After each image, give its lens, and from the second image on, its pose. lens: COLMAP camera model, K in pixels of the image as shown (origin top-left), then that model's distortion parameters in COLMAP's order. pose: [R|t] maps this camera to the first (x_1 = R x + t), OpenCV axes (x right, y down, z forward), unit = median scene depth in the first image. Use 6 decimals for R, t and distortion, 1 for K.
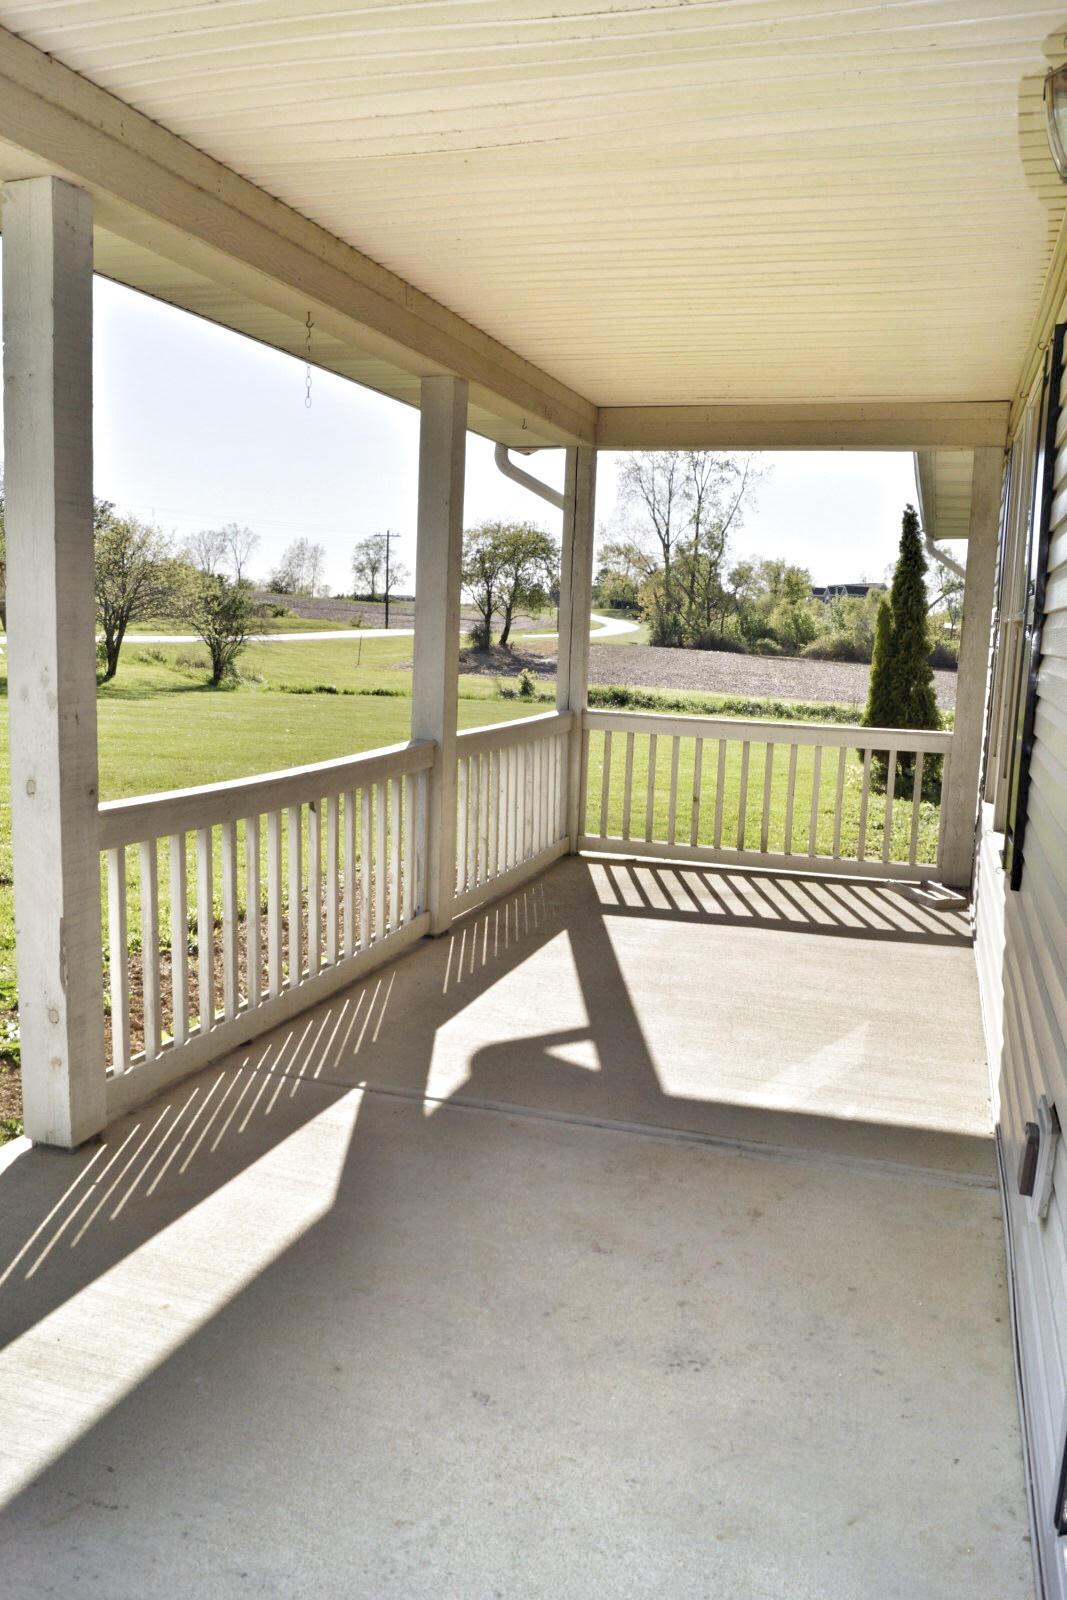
lens RADIAL K [[1238.4, 0, 533.5], [0, 1238.4, 800.0], [0, 0, 1]] dist [-0.082514, 0.015475]
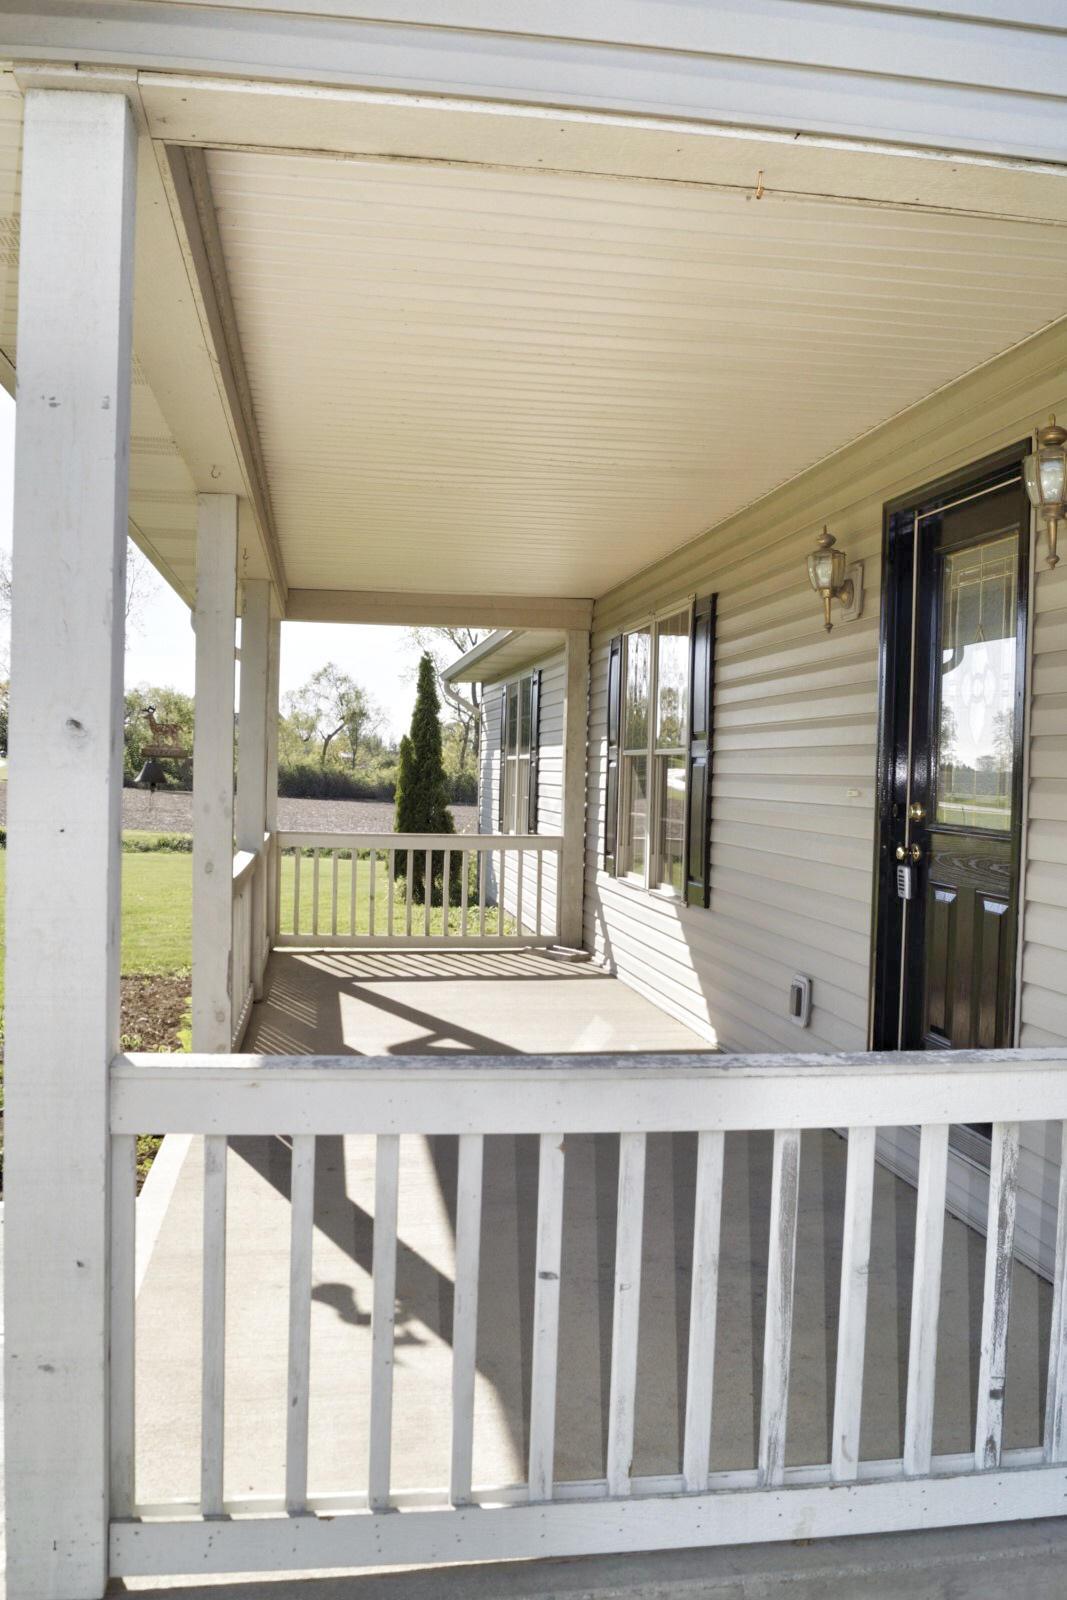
lens RADIAL K [[1371.5, 0, 533.5], [0, 1371.5, 800.0], [0, 0, 1]] dist [-0.001957, -0.000195]
pose [[0.891835, -0.025260, 0.451656, -0.185566], [0.074203, 0.993084, -0.090980, 0.021174], [-0.446234, 0.114654, 0.887541, -0.169910]]
